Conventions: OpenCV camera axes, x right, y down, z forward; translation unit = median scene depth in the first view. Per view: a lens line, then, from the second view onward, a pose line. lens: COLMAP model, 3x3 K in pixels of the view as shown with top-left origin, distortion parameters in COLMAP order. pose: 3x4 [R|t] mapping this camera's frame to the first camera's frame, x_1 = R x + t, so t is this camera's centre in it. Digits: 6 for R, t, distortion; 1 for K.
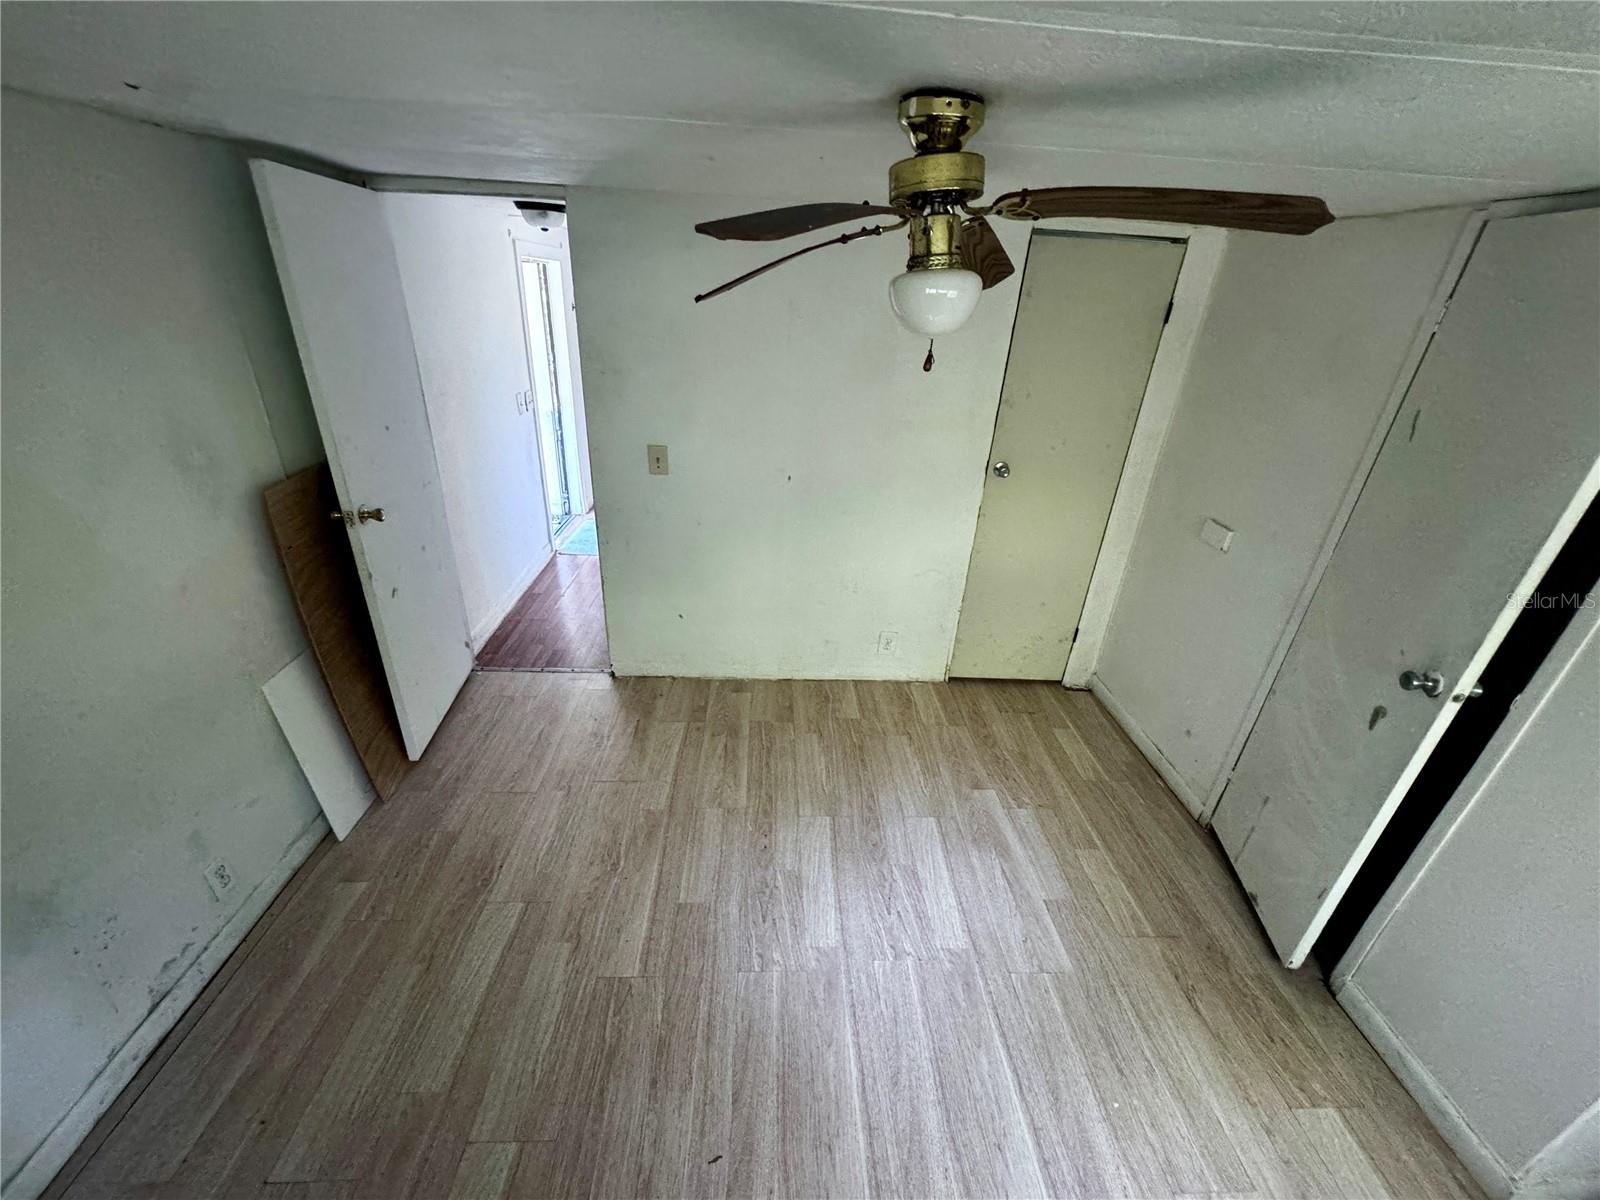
lens RADIAL K [[636.5, 0, 794.2], [0, 636.5, 598.2], [0, 0, 1]] dist [-0.001027, 0.000080]
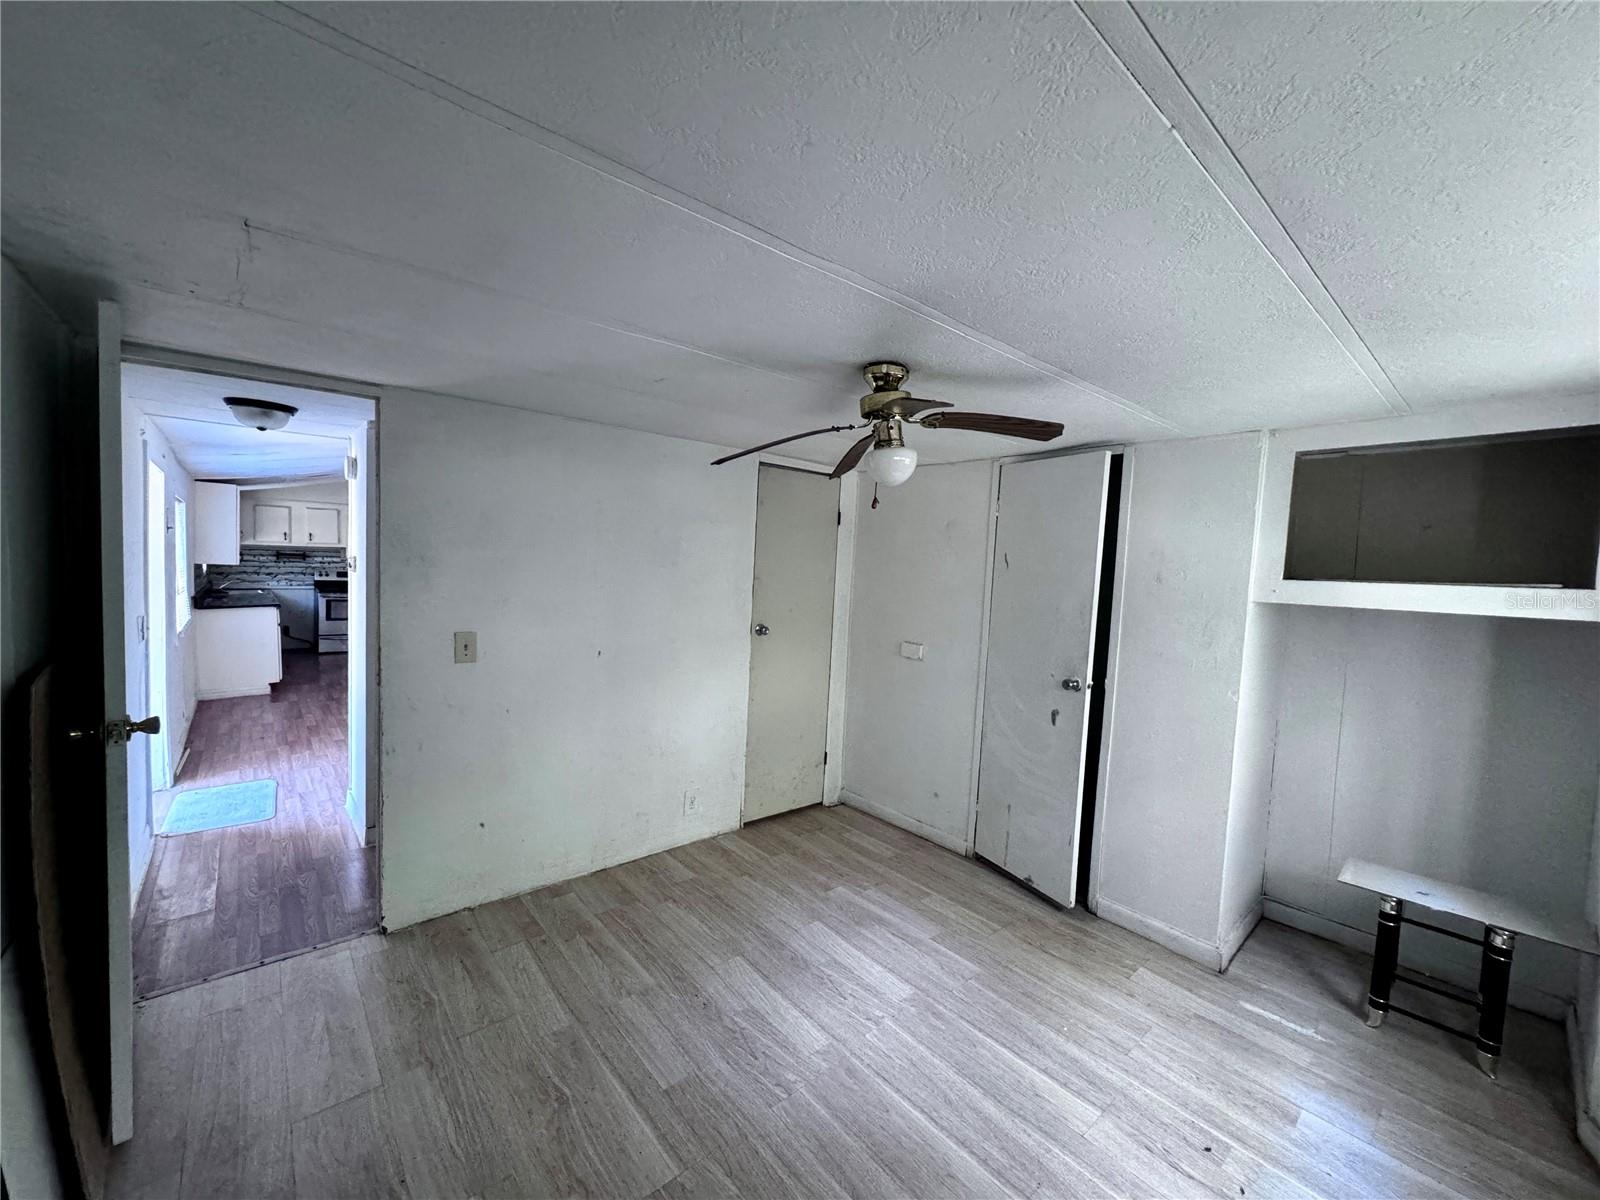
lens RADIAL K [[636.5, 0, 794.2], [0, 636.5, 598.2], [0, 0, 1]] dist [-0.001027, 0.000080]
pose [[0.791258, -0.051111, 0.609342, -0.503086], [0.265666, 0.926273, -0.267284, 0.124222], [-0.550756, 0.373372, 0.746499, -0.006150]]
